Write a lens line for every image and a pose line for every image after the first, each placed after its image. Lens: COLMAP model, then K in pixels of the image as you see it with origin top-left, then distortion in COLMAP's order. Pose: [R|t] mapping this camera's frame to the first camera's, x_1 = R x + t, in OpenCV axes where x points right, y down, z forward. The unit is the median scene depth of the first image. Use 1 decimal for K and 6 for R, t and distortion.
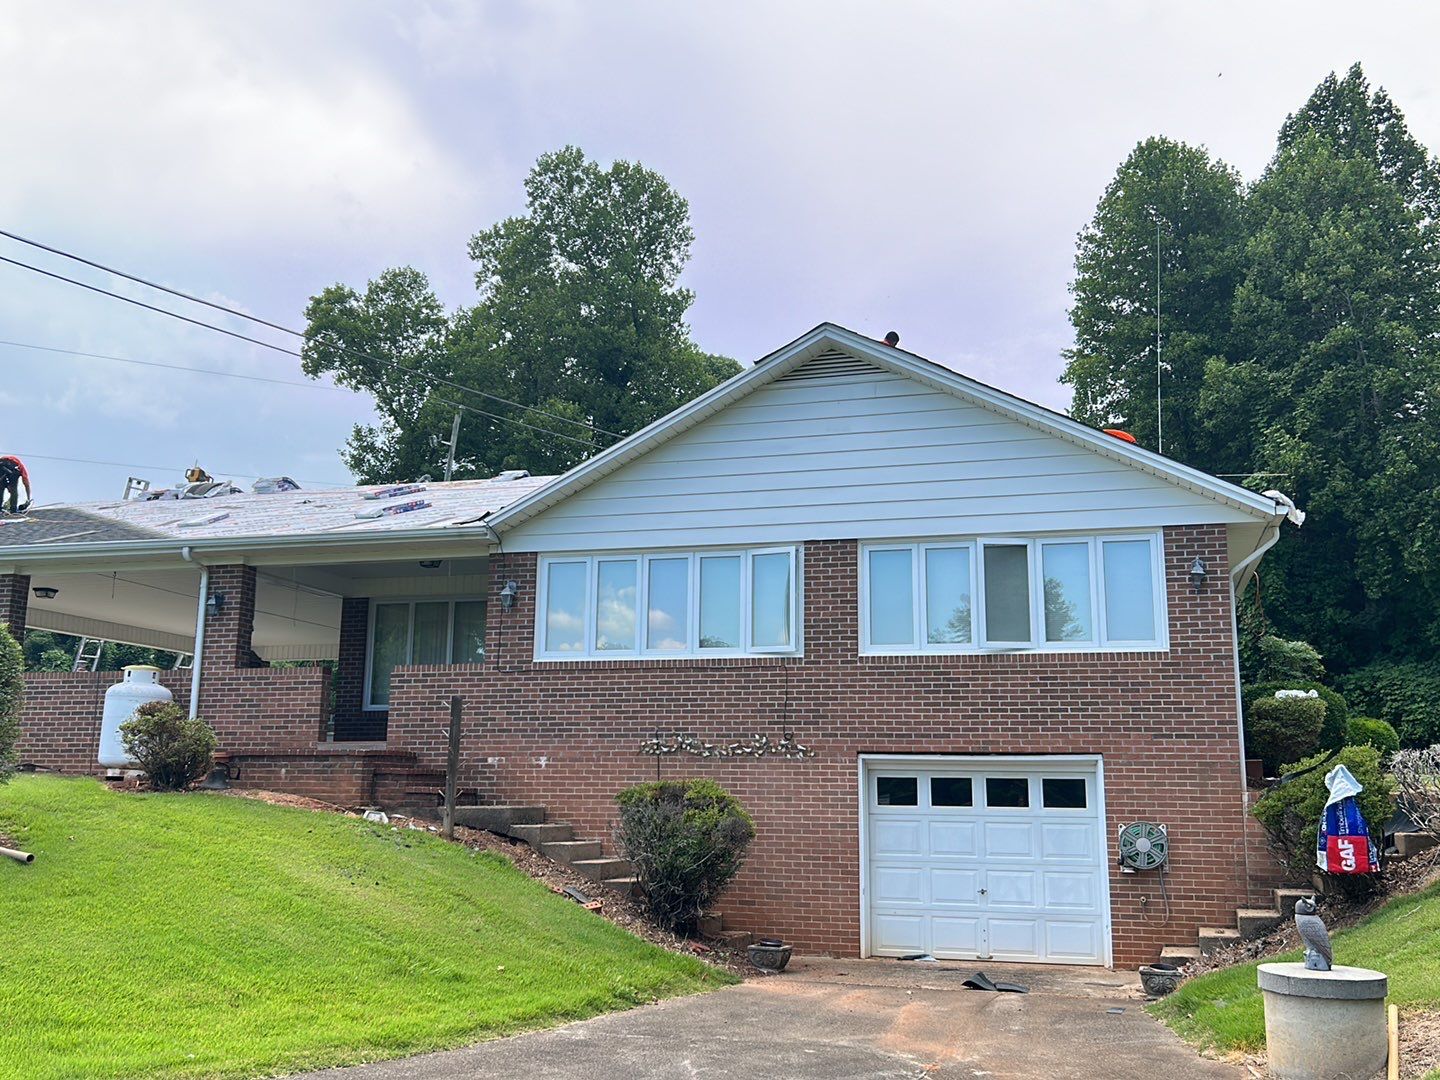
lens RADIAL K [[1355.1, 0, 720.0], [0, 1355.1, 540.0], [0, 0, 1]] dist [0.100633, -0.201072]
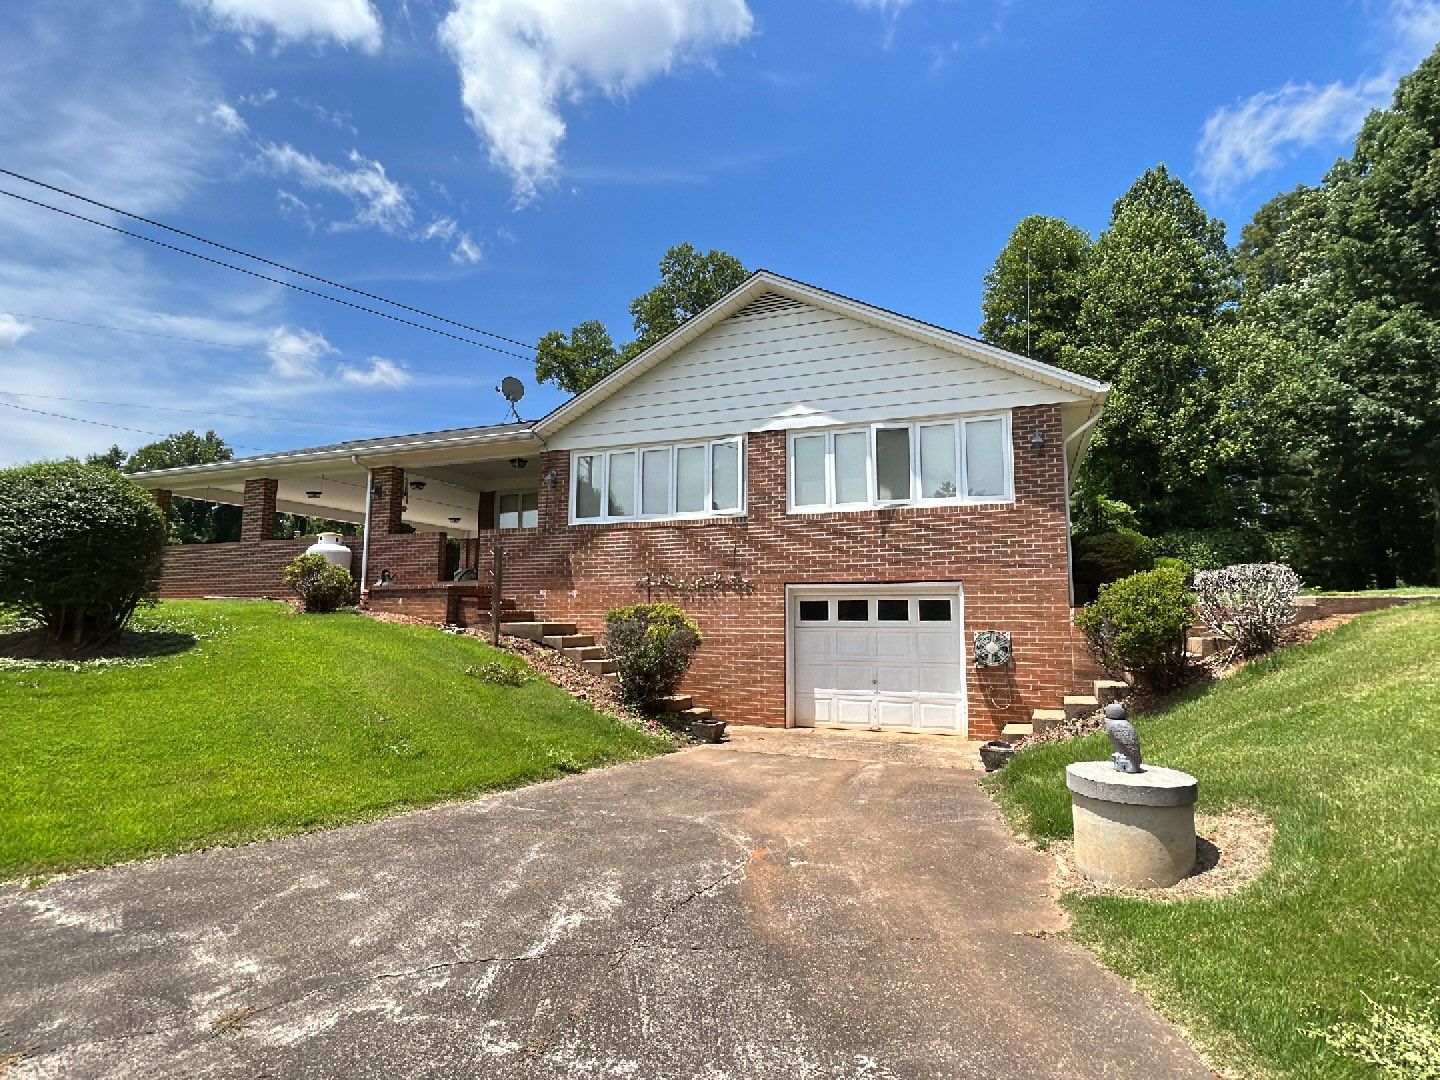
lens RADIAL K [[734.3, 0, 720.0], [0, 734.3, 540.0], [0, 0, 1]] dist [0.001232, -0.000589]
pose [[0.994536, -0.017814, -0.102863, 0.113060], [0.026278, 0.996325, 0.081529, 0.049639], [0.101032, -0.083786, 0.991349, 0.256283]]
